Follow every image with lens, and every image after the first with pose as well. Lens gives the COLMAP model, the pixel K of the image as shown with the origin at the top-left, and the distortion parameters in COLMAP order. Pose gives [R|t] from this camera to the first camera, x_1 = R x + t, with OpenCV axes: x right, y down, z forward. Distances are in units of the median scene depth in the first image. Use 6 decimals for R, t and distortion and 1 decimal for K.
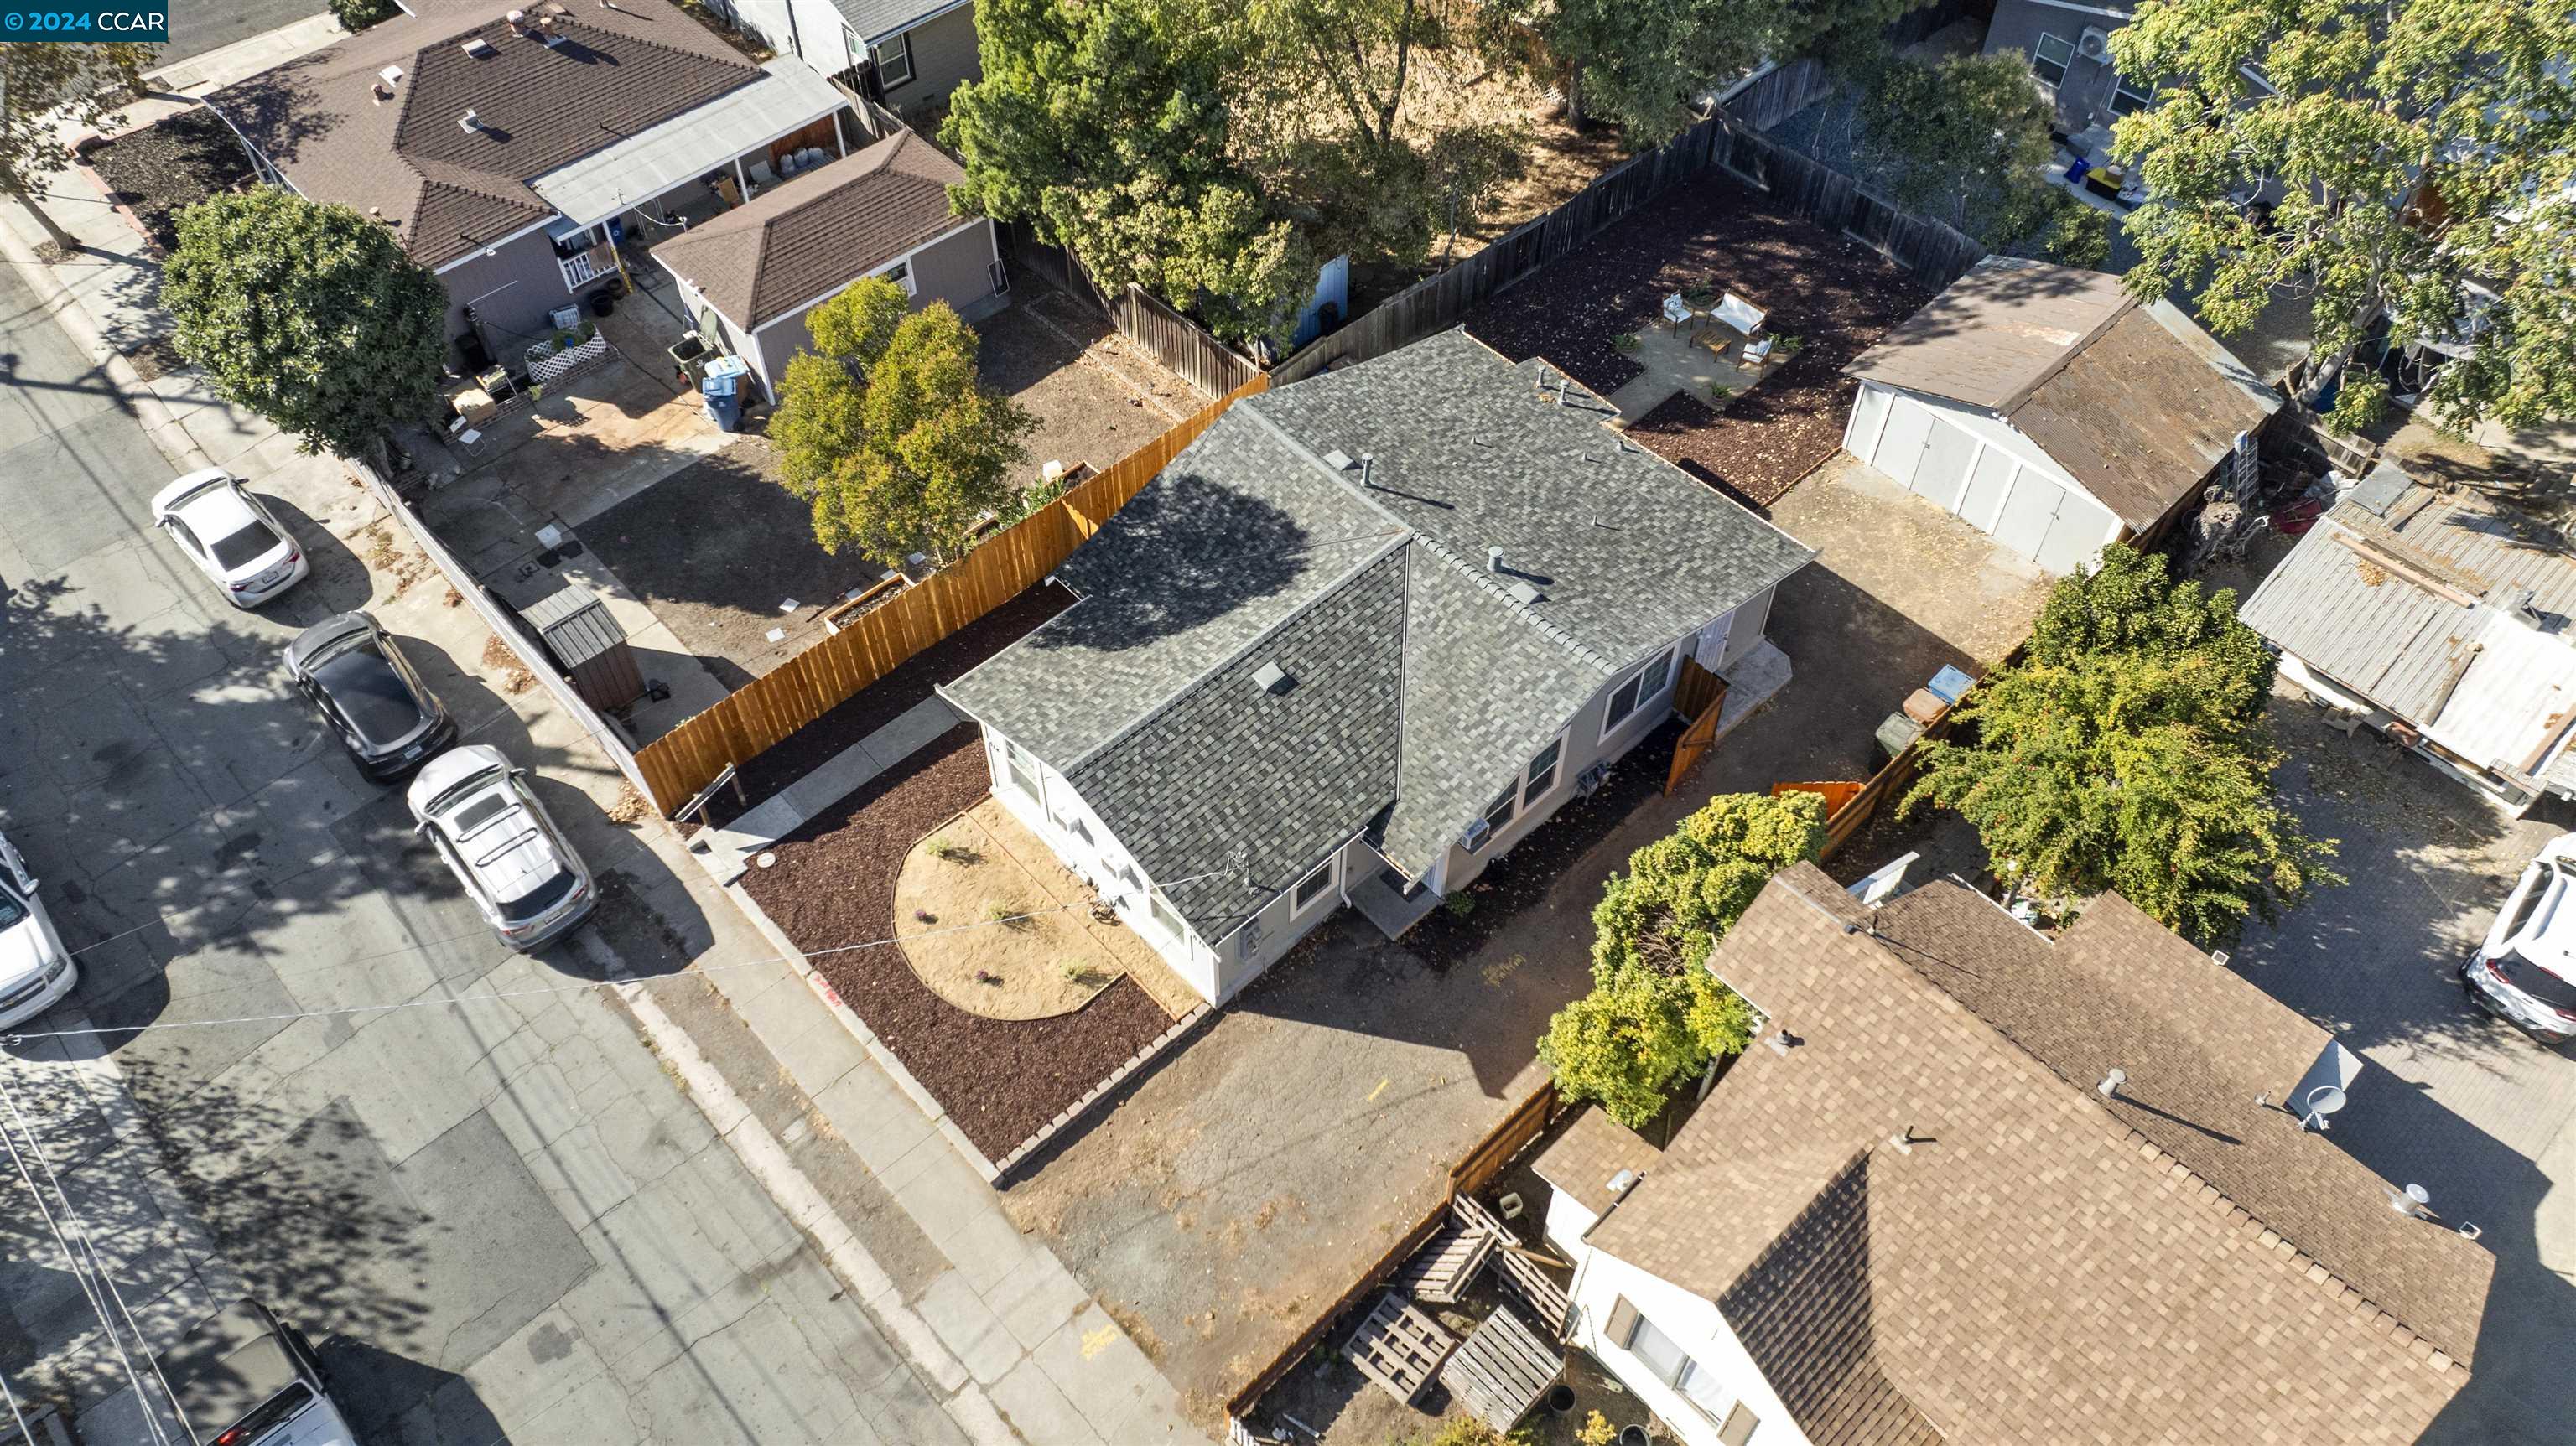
lens RADIAL K [[1811.9, 0, 1282.8], [0, 1811.9, 718.4], [0, 0, 1]] dist [-0.008266, -0.022621]
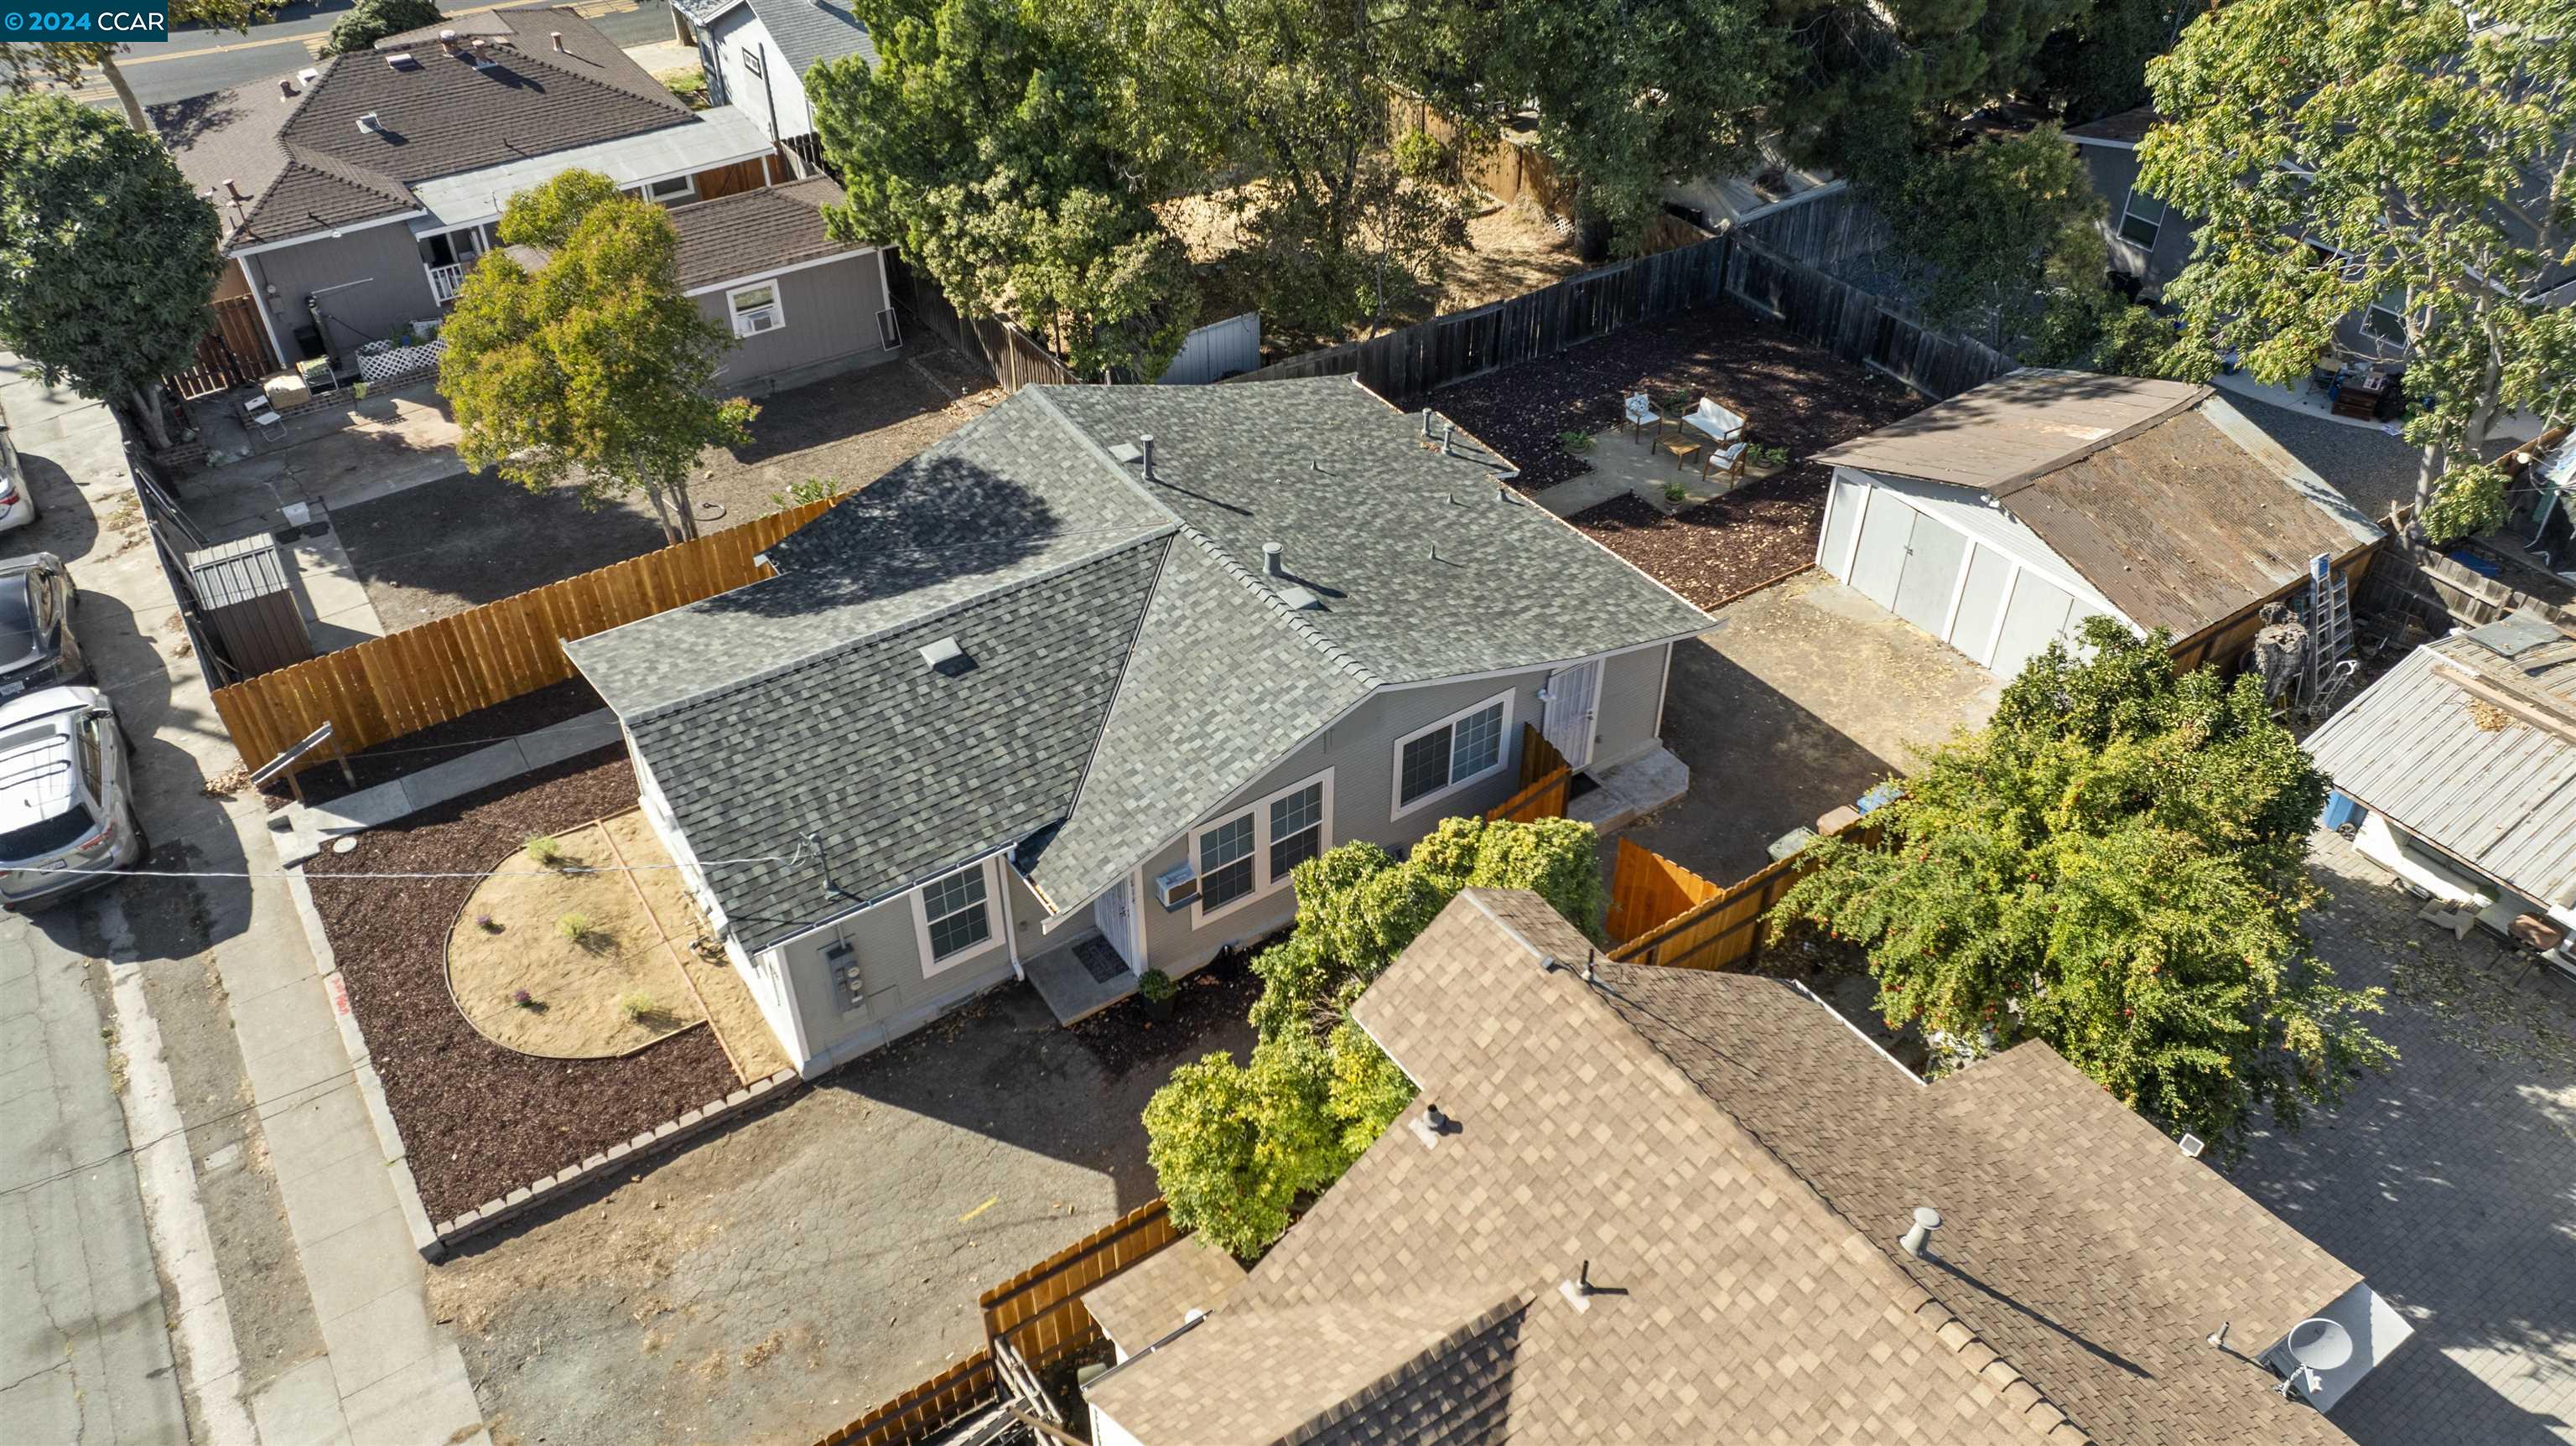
lens RADIAL K [[1808.0, 0, 1282.0], [0, 1808.0, 718.4], [0, 0, 1]] dist [-0.028392, 0.026679]
pose [[0.987121, 0.099487, -0.125281, 0.214892], [-0.123322, 0.972052, -0.199768, 0.128006], [0.101906, 0.212645, 0.971801, 0.244480]]
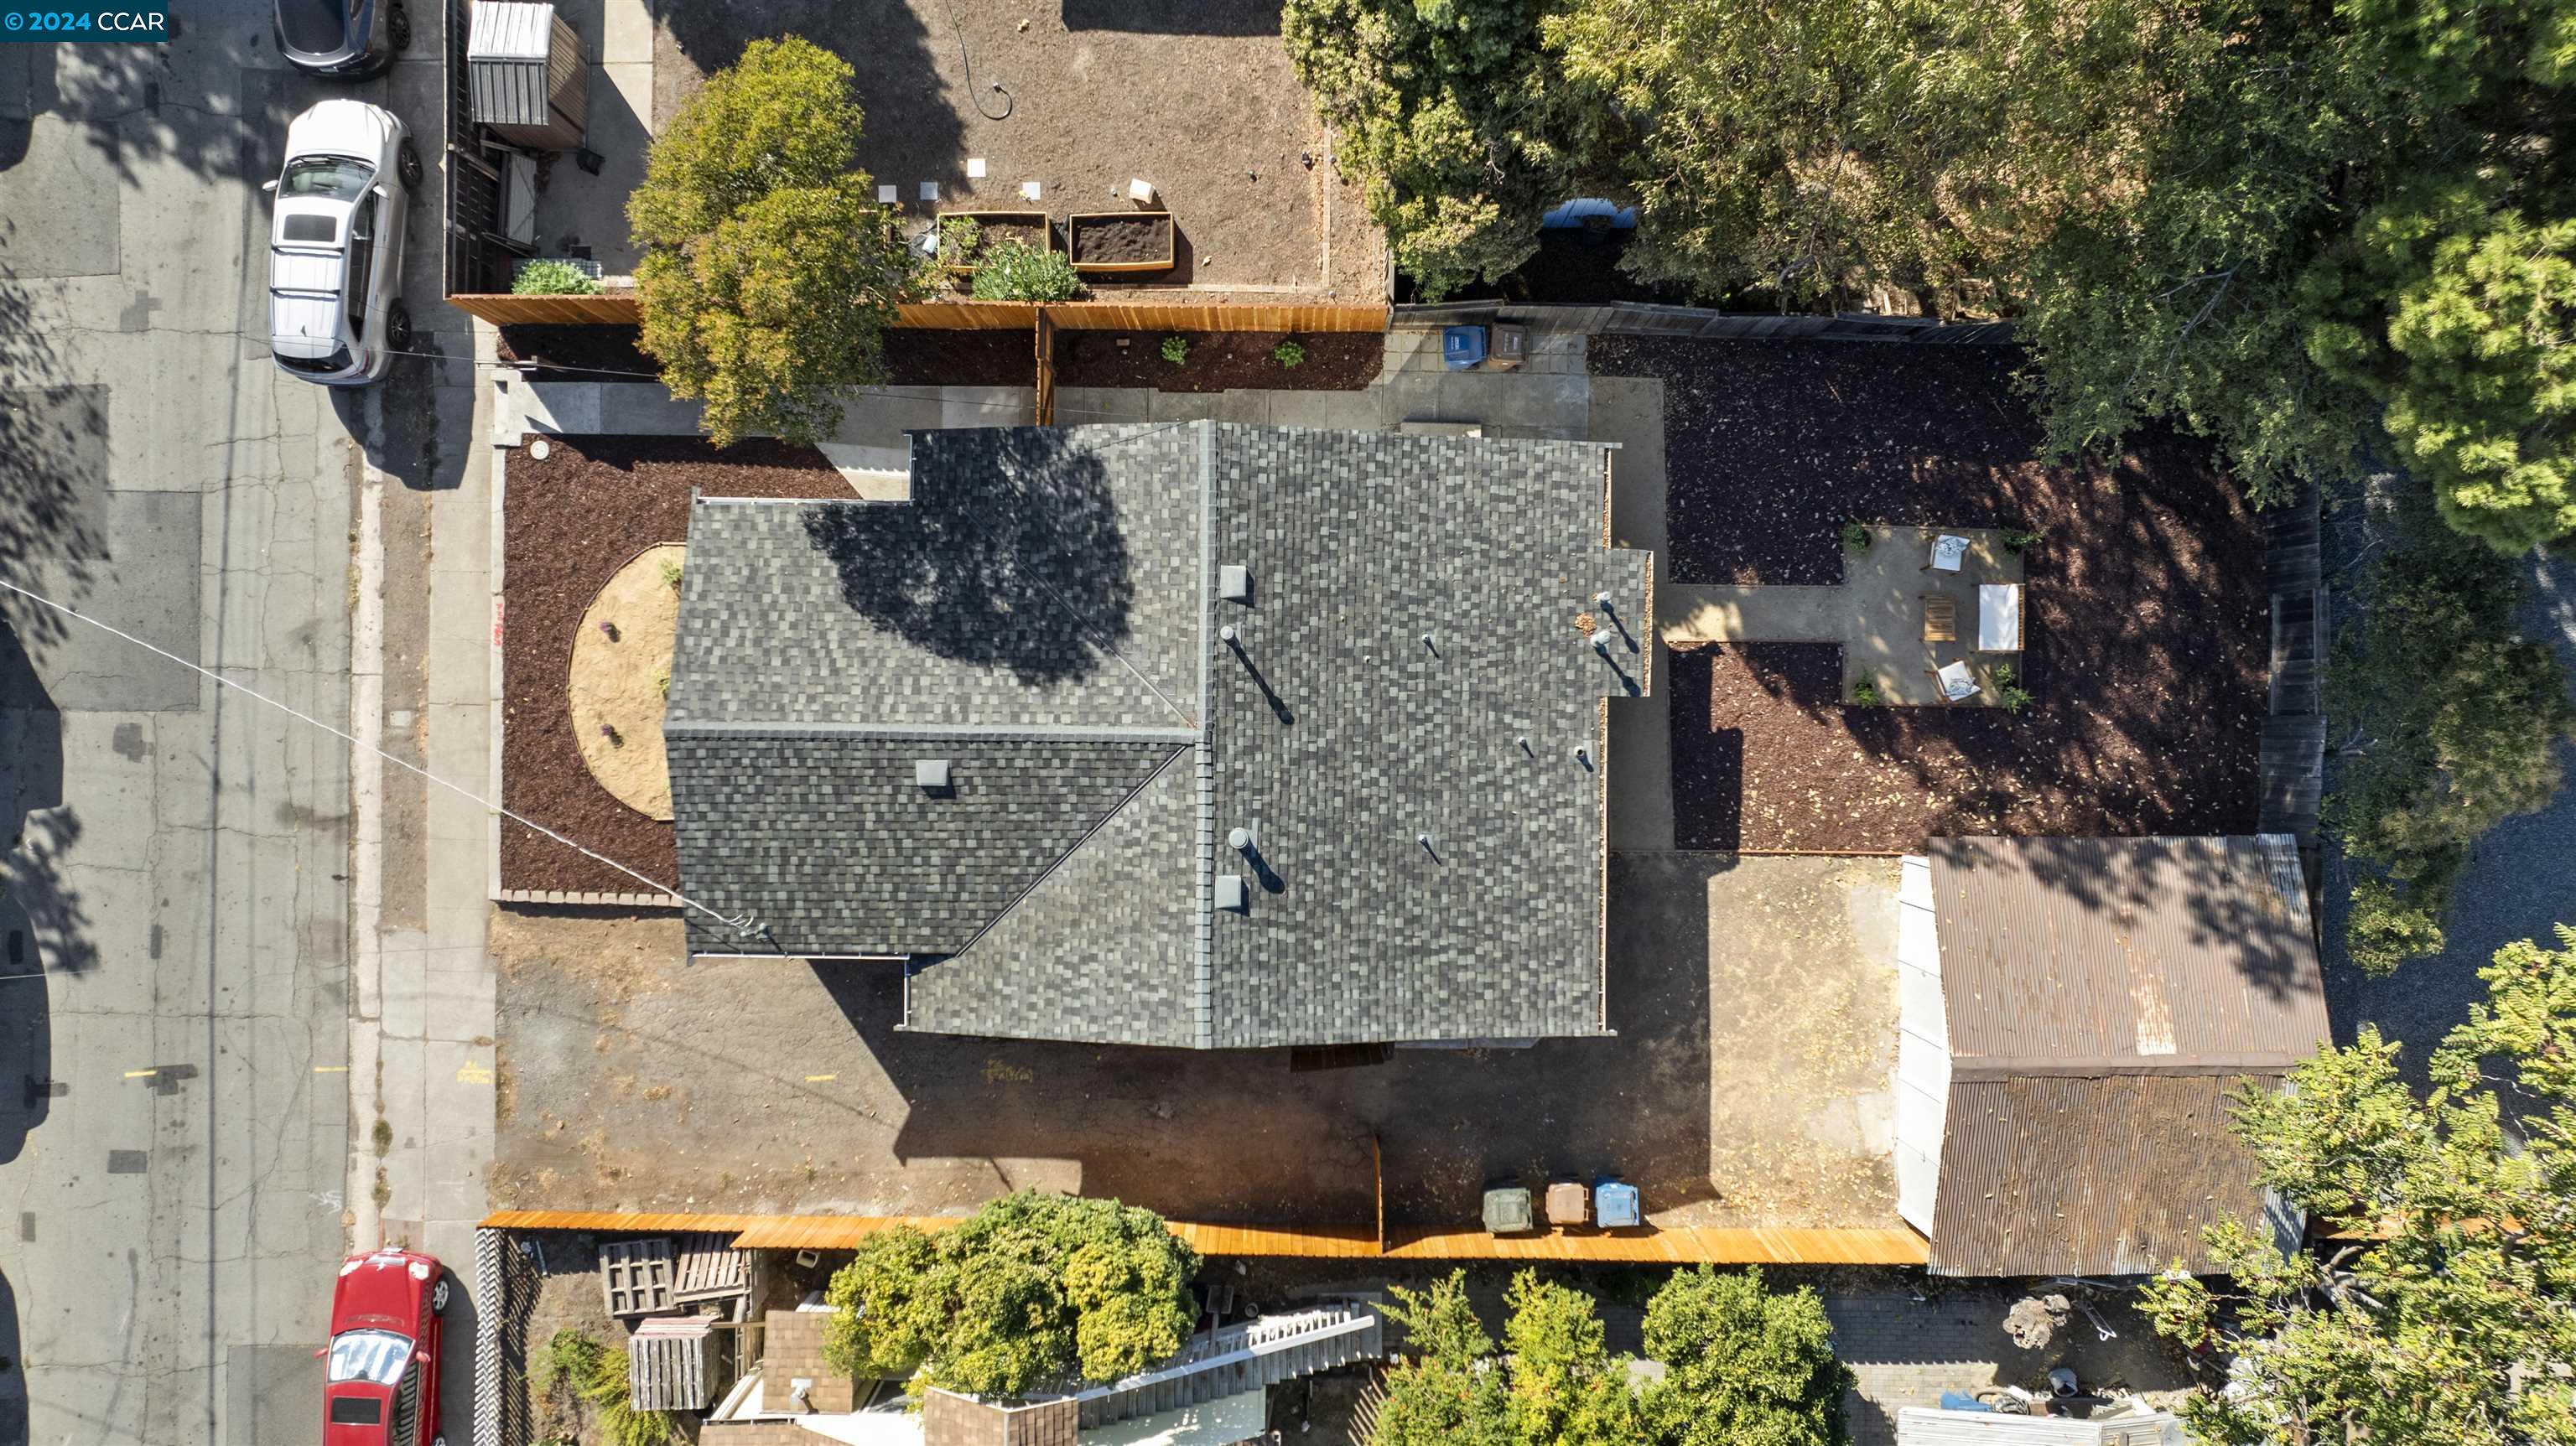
lens RADIAL K [[1808.0, 0, 1282.0], [0, 1808.0, 718.4], [0, 0, 1]] dist [-0.028392, 0.026679]
pose [[0.720913, 0.693011, 0.004396, 0.085386], [-0.535145, 0.552638, 0.638914, -0.634433], [0.440345, -0.462954, 0.769265, 0.368738]]
